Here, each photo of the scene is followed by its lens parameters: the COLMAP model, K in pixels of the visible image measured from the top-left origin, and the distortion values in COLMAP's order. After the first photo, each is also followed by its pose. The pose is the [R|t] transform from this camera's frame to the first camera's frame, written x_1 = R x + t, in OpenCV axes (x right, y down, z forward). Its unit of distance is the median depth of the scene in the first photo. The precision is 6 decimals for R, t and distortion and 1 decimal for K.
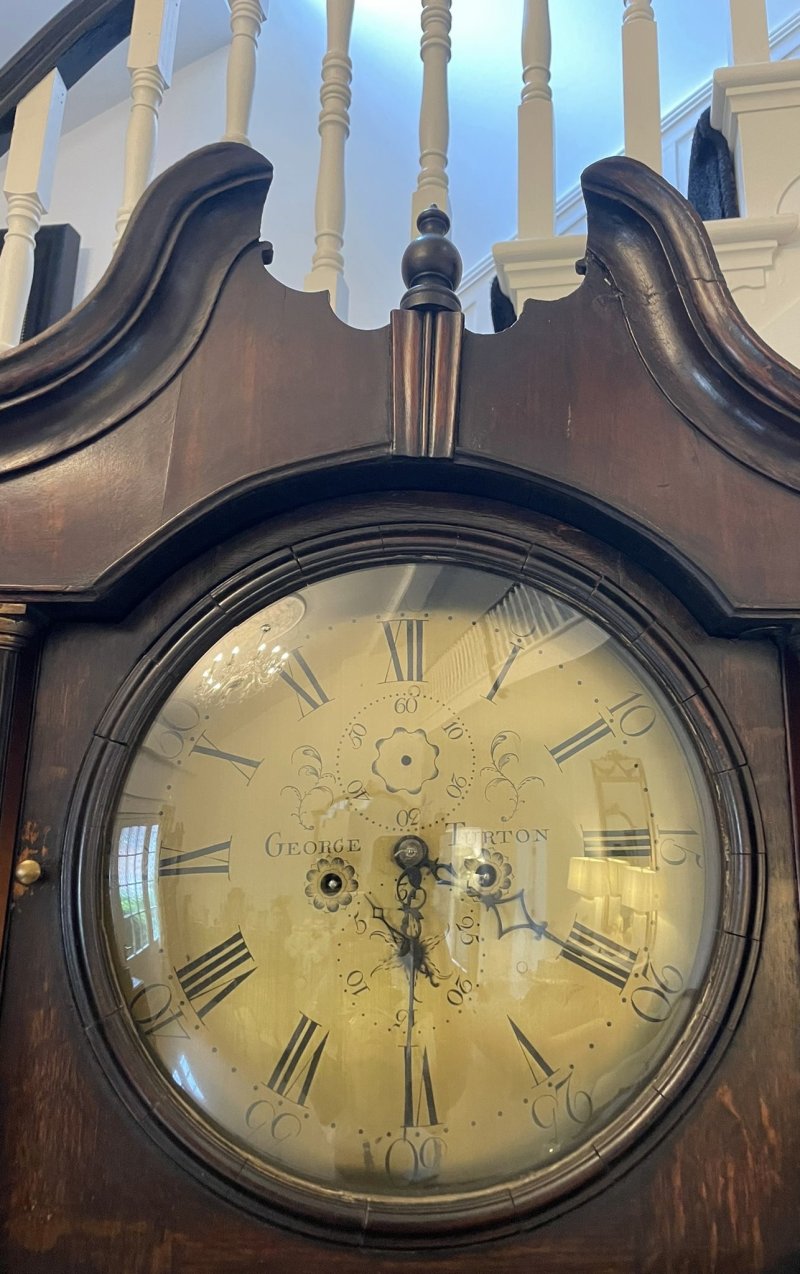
lens RADIAL K [[996.4, 0, 474.1], [0, 996.4, 627.3], [0, 0, 1]] dist [0.071078, -0.115456]
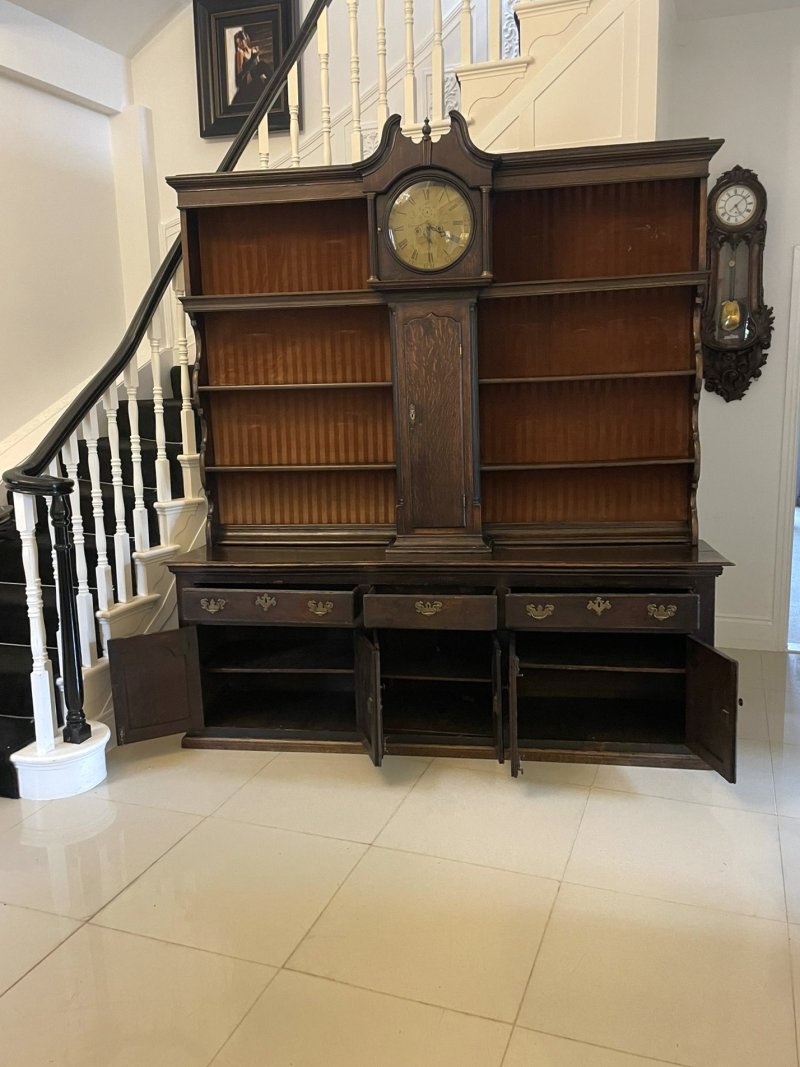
lens RADIAL K [[852.0, 0, 402.1], [0, 852.0, 527.1], [0, 0, 1]] dist [0.079112, -0.141204]
pose [[0.979999, 0.004024, -0.198960, 1.011838], [0.082167, 0.902410, 0.422972, -0.456075], [0.181246, -0.430860, 0.884030, -5.549675]]
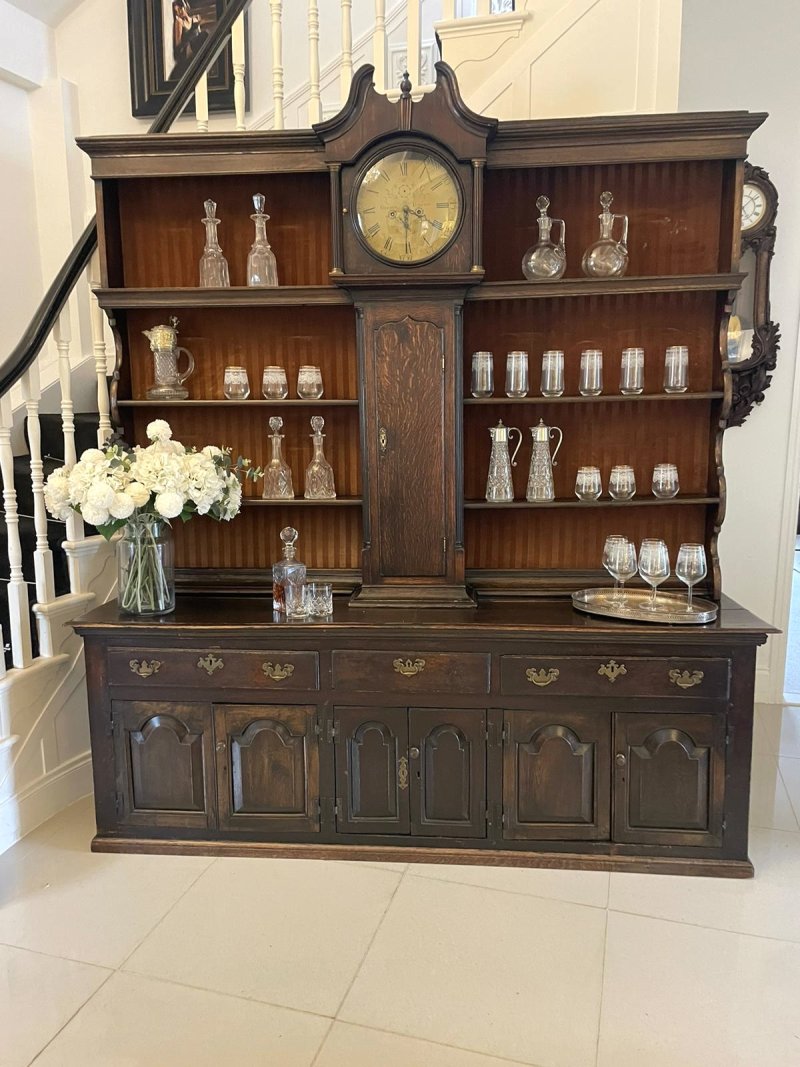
lens RADIAL K [[796.2, 0, 400.0], [0, 796.2, 533.5], [0, 0, 1]] dist [0.072781, -0.106532]
pose [[0.991692, 0.010339, -0.128220, 0.535135], [0.045831, 0.902956, 0.427282, -0.064260], [0.120195, -0.429609, 0.894980, -4.097555]]
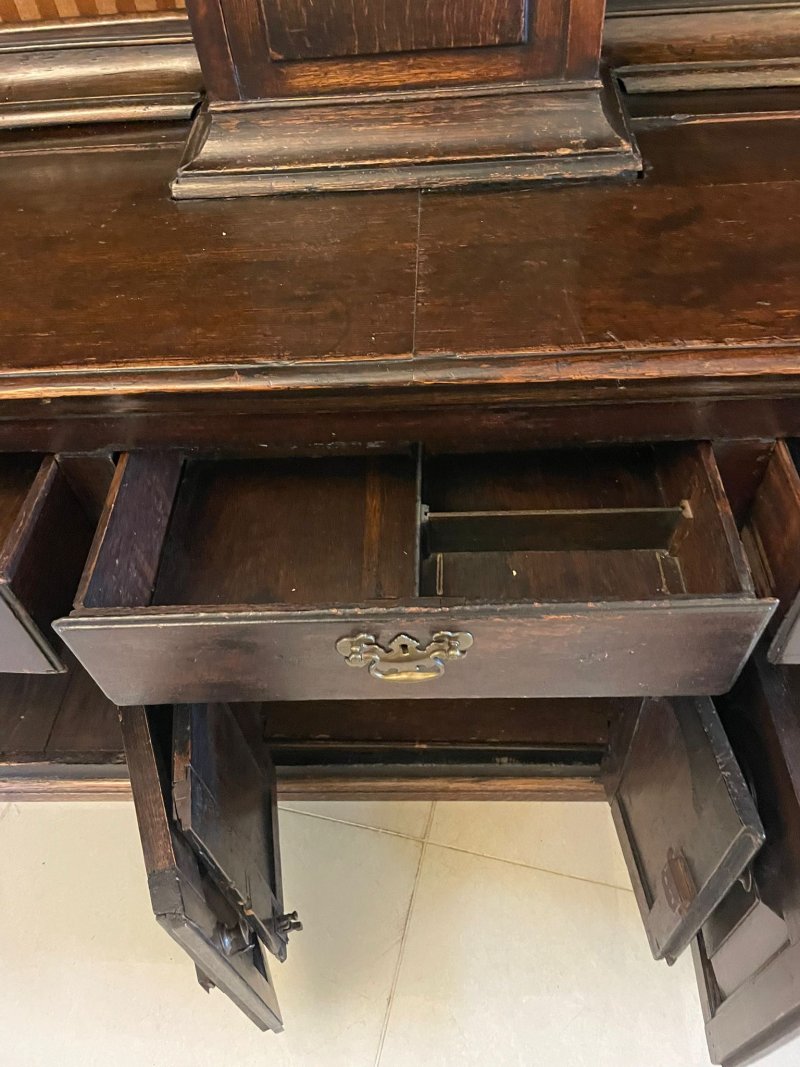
lens RADIAL K [[843.4, 0, 400.0], [0, 843.4, 533.5], [0, 0, 1]] dist [0.086764, -0.123803]
pose [[0.994227, 0.020303, -0.105361, 0.124417], [0.087771, 0.410936, 0.907429, 1.450202], [0.061720, -0.911438, 0.406782, -0.856872]]
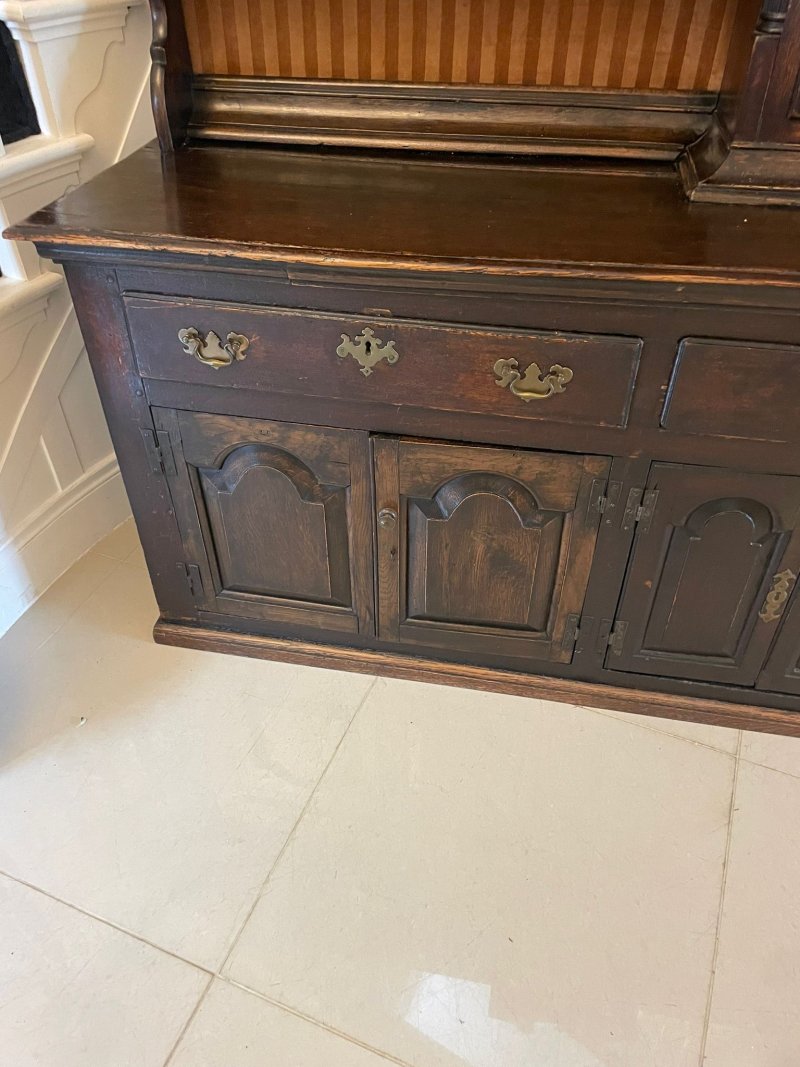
lens RADIAL K [[803.0, 0, 397.0], [0, 803.0, 526.7], [0, 0, 1]] dist [0.079802, -0.106055]
pose [[0.971873, 0.146632, -0.184286, -0.685284], [0.073375, 0.555032, 0.828587, 1.221847], [0.223782, -0.818803, 0.528661, -1.689904]]
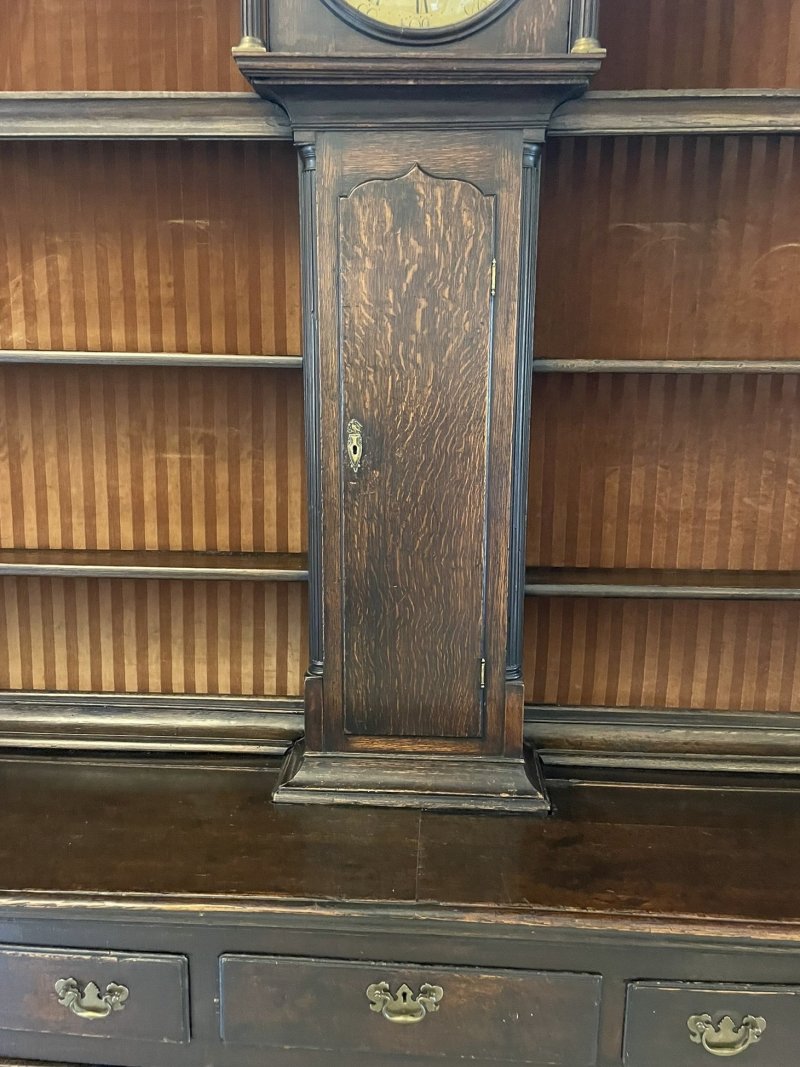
lens RADIAL K [[843.4, 0, 400.0], [0, 843.4, 533.5], [0, 0, 1]] dist [0.086764, -0.123803]
pose [[0.994385, 0.032006, -0.100865, 0.157432], [0.016247, 0.895684, 0.444395, 0.700139], [0.104566, -0.443538, 0.890135, -1.593791]]
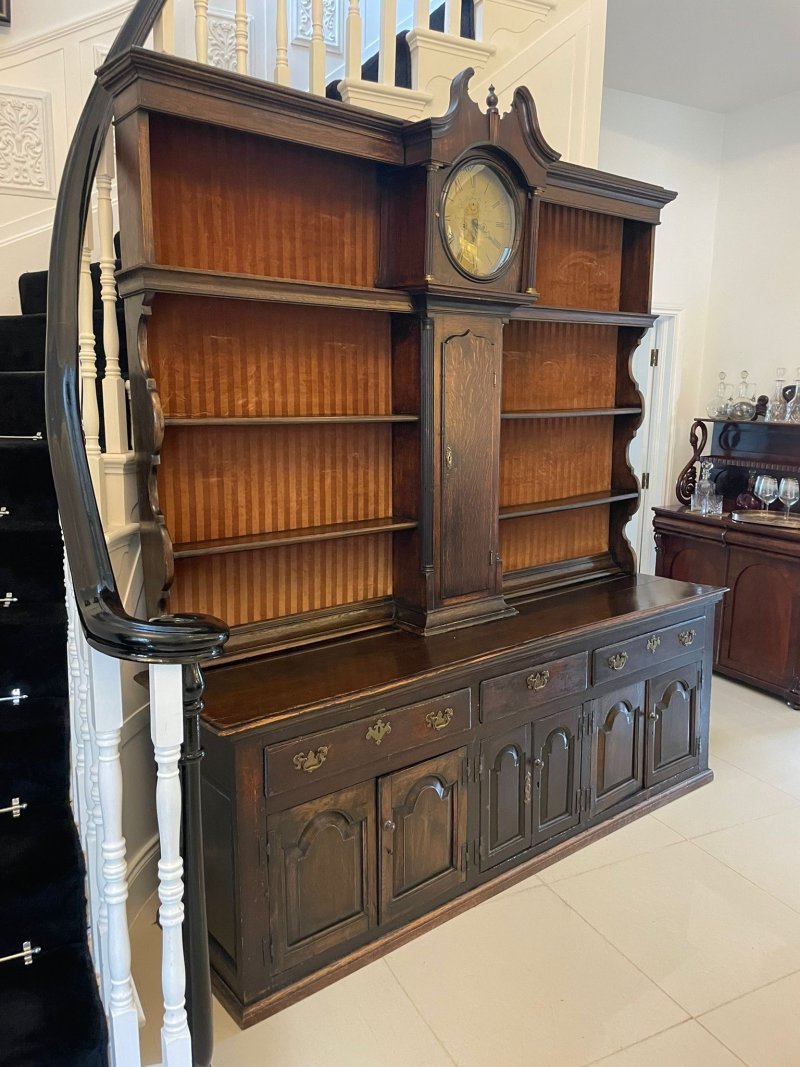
lens RADIAL K [[803.0, 0, 397.0], [0, 803.0, 526.7], [0, 0, 1]] dist [0.079802, -0.106055]
pose [[0.812158, -0.093775, 0.575852, -3.348677], [-0.163432, 0.910919, 0.378837, 0.135039], [-0.560080, -0.401787, 0.724484, -2.874259]]
